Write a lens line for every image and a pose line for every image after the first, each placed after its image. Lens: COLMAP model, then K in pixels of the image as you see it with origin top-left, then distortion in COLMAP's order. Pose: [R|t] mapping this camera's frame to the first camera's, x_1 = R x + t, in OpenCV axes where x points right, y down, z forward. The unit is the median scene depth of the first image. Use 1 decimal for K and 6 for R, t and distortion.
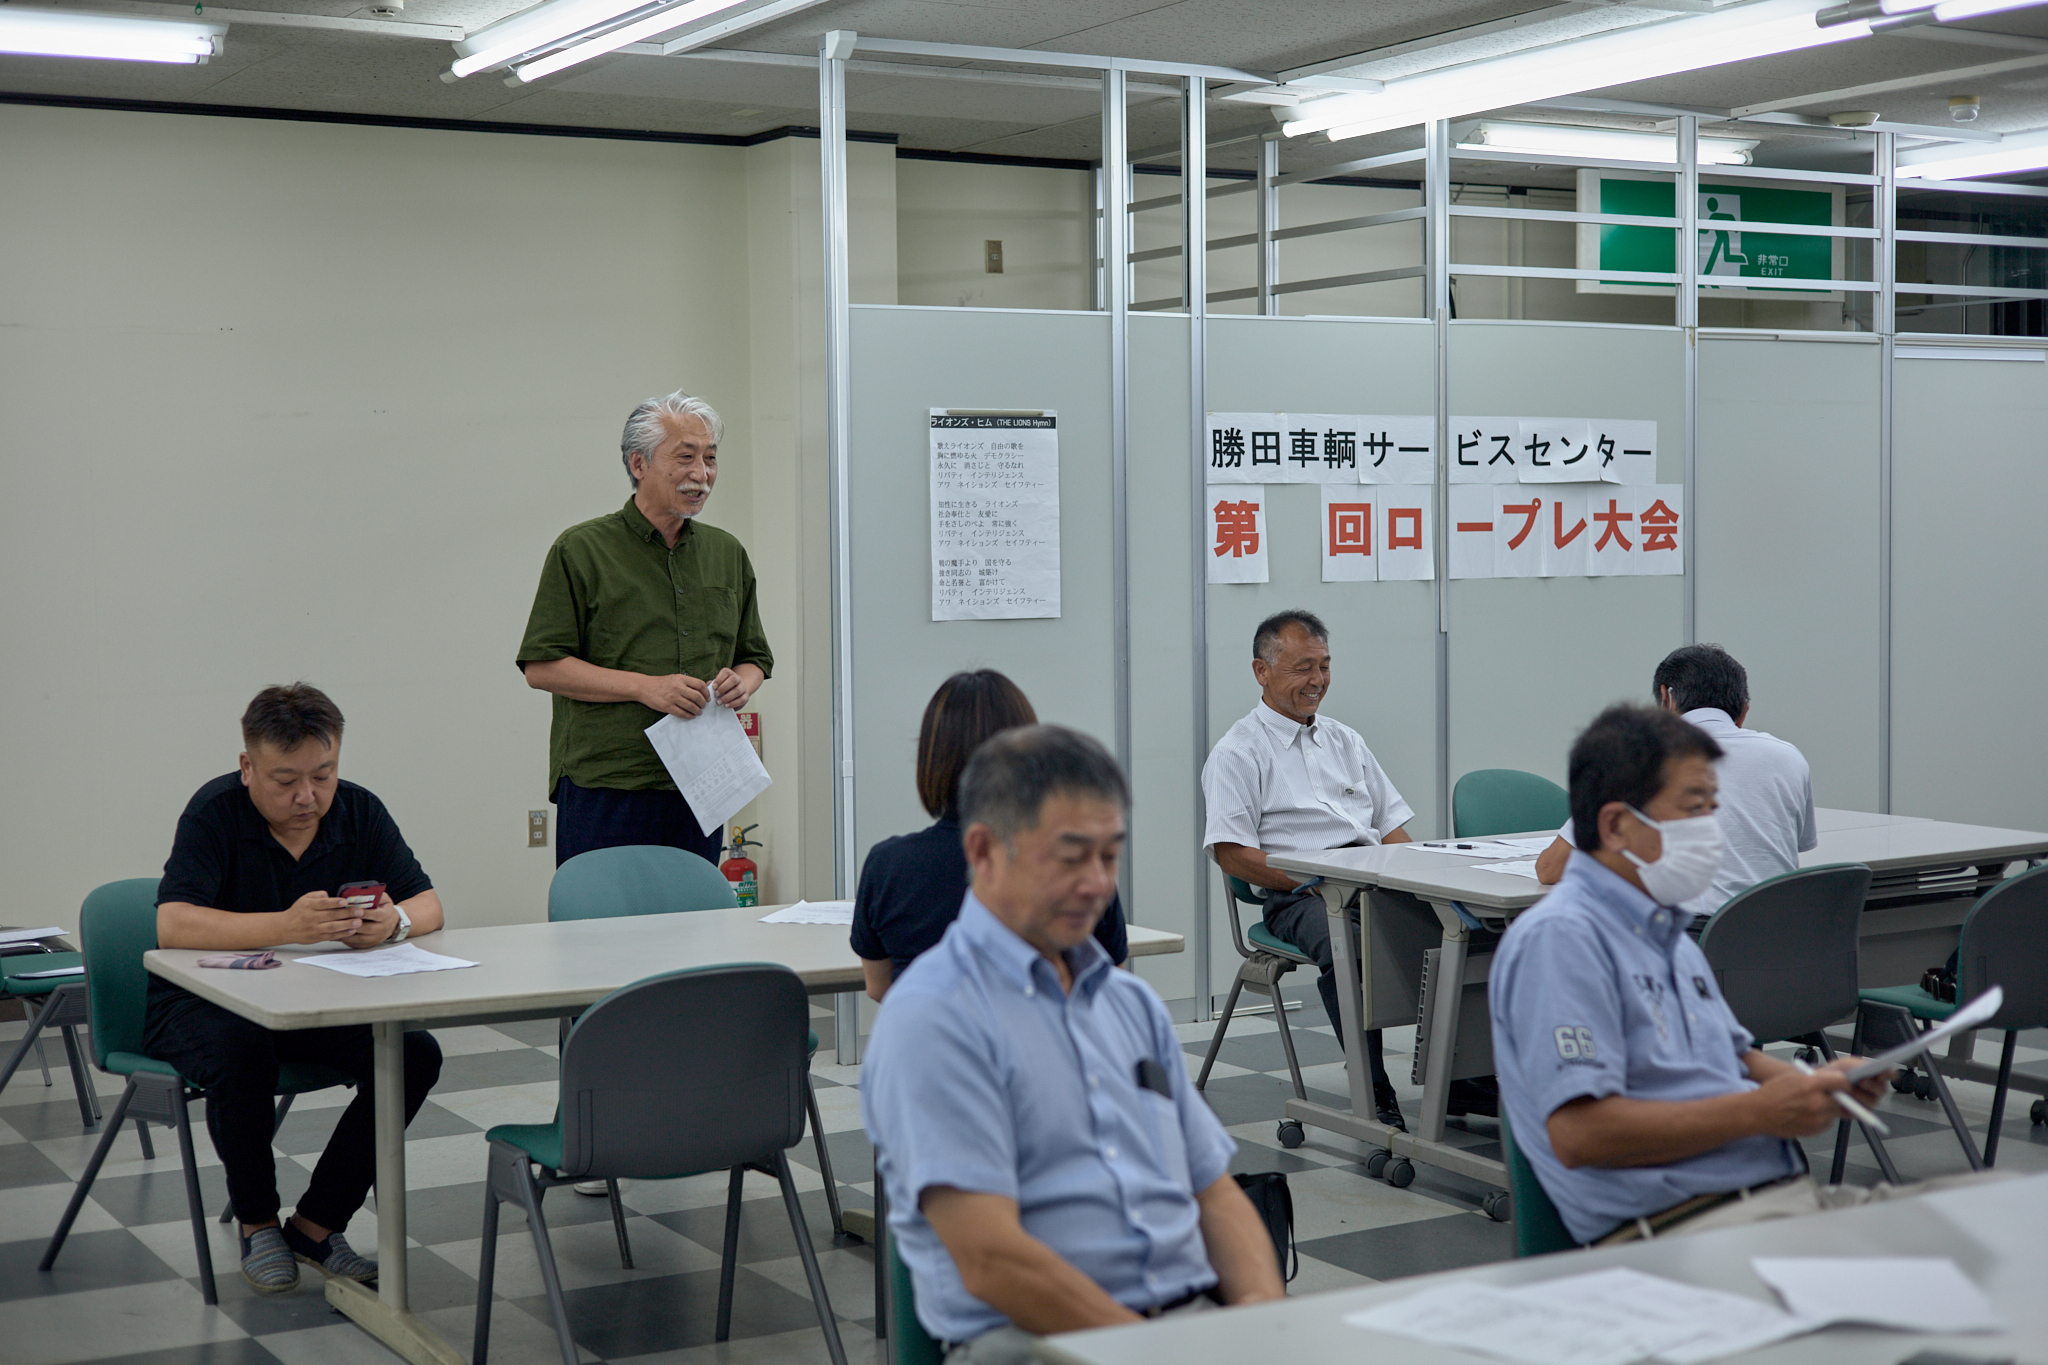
lens RADIAL K [[2958.5, 0, 1016.2], [0, 2958.5, 705.0], [0, 0, 1]] dist [0.014985, 0.000000]
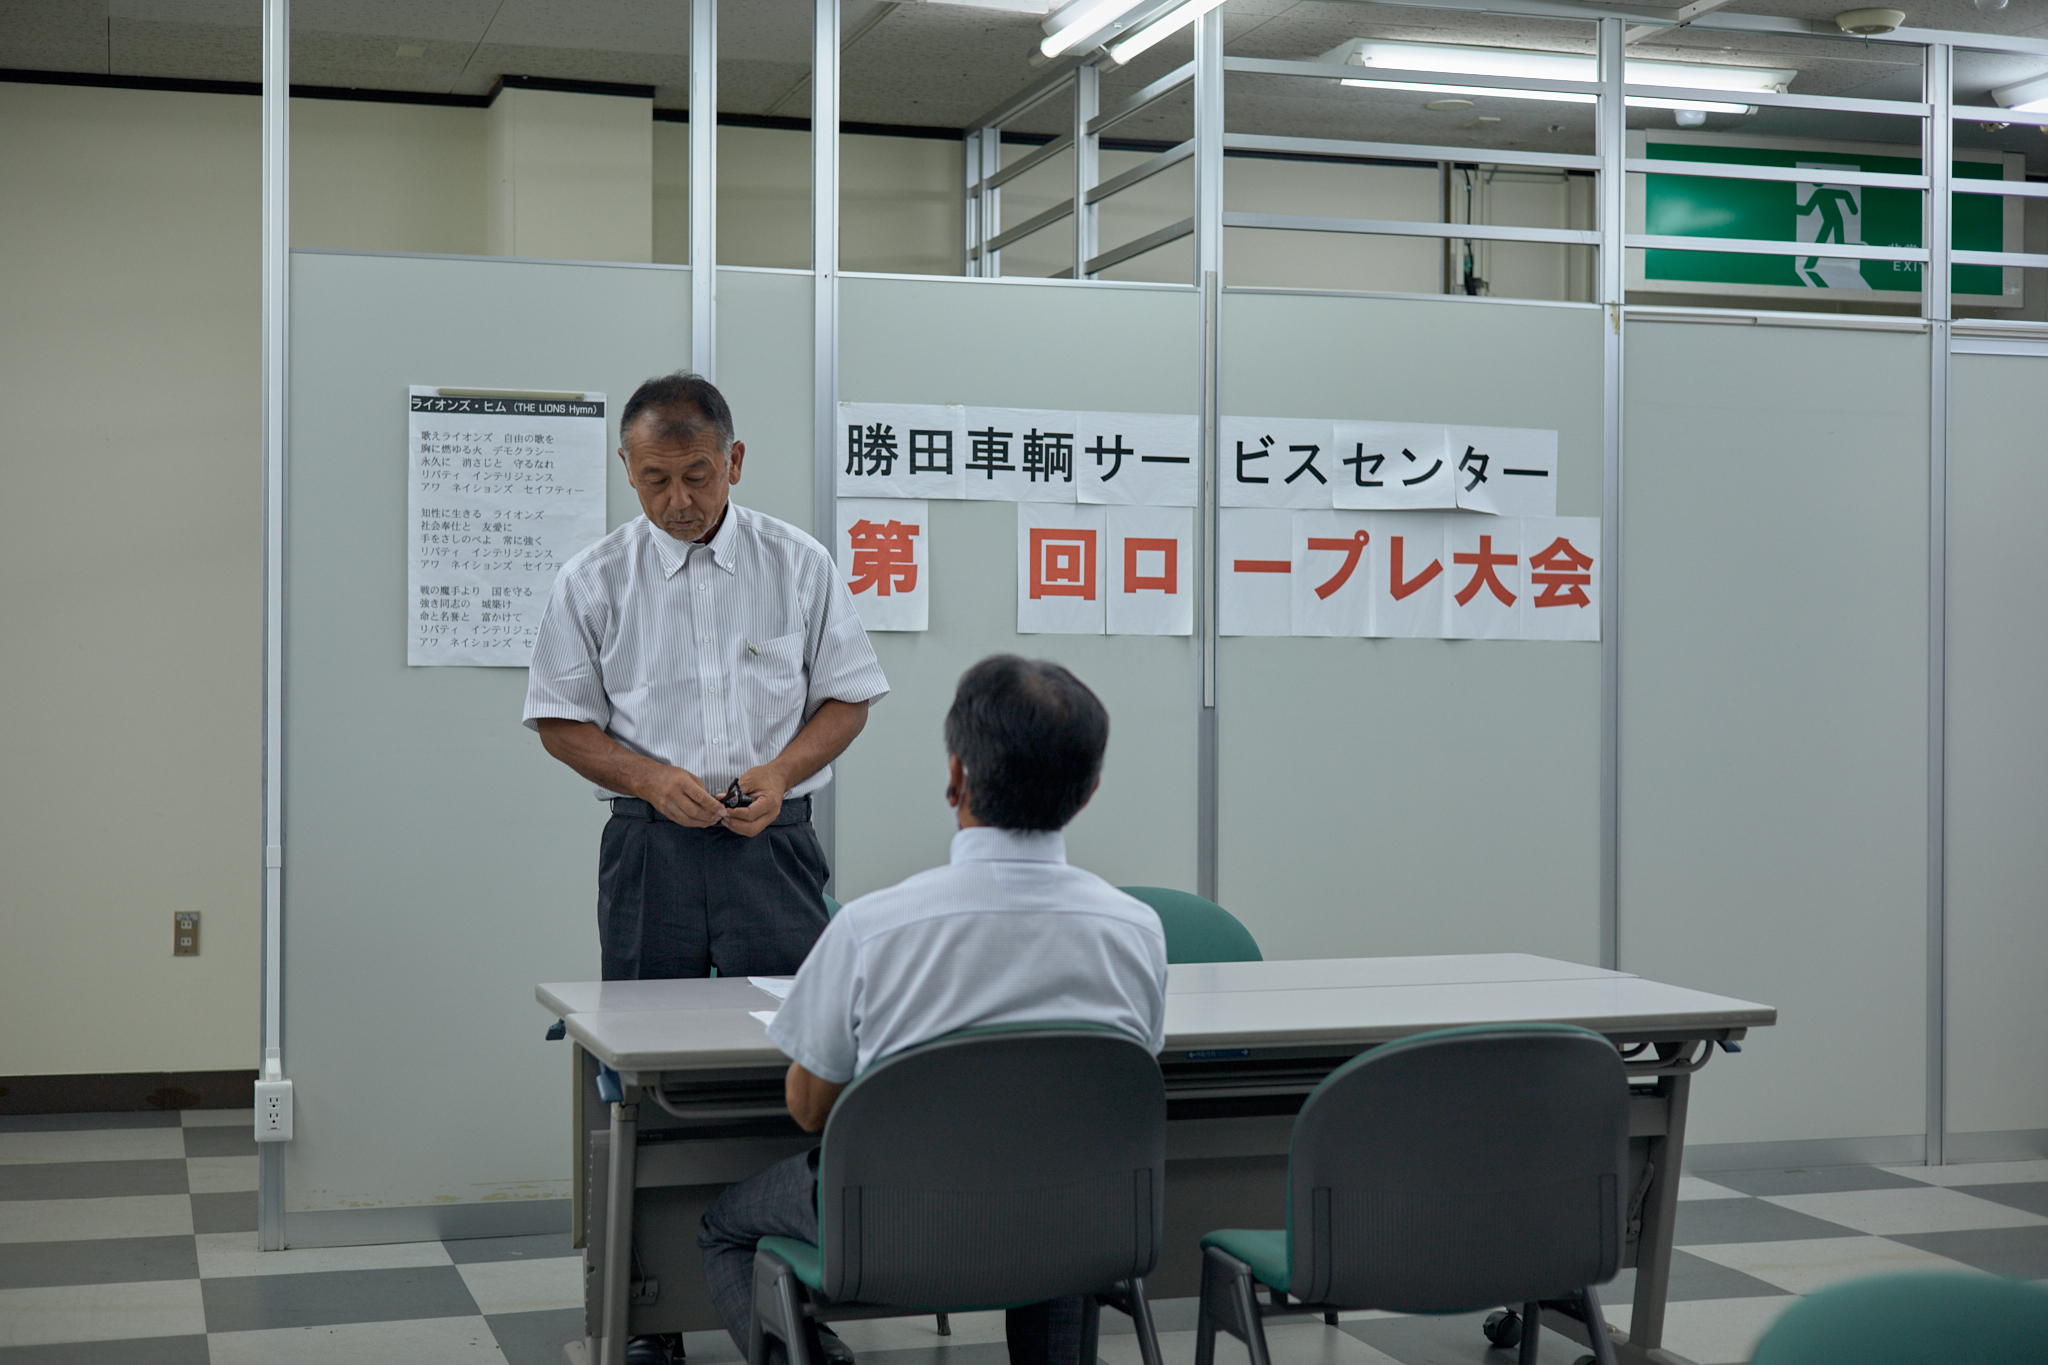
lens RADIAL K [[2958.5, 0, 1017.0], [0, 2958.5, 717.4], [0, 0, 1]] dist [0.014985, 0.000000]
pose [[0.971436, 0.018530, -0.236577, 0.279632], [-0.030389, 0.998452, -0.046582, 0.014212], [0.235347, 0.052441, 0.970495, 0.279072]]
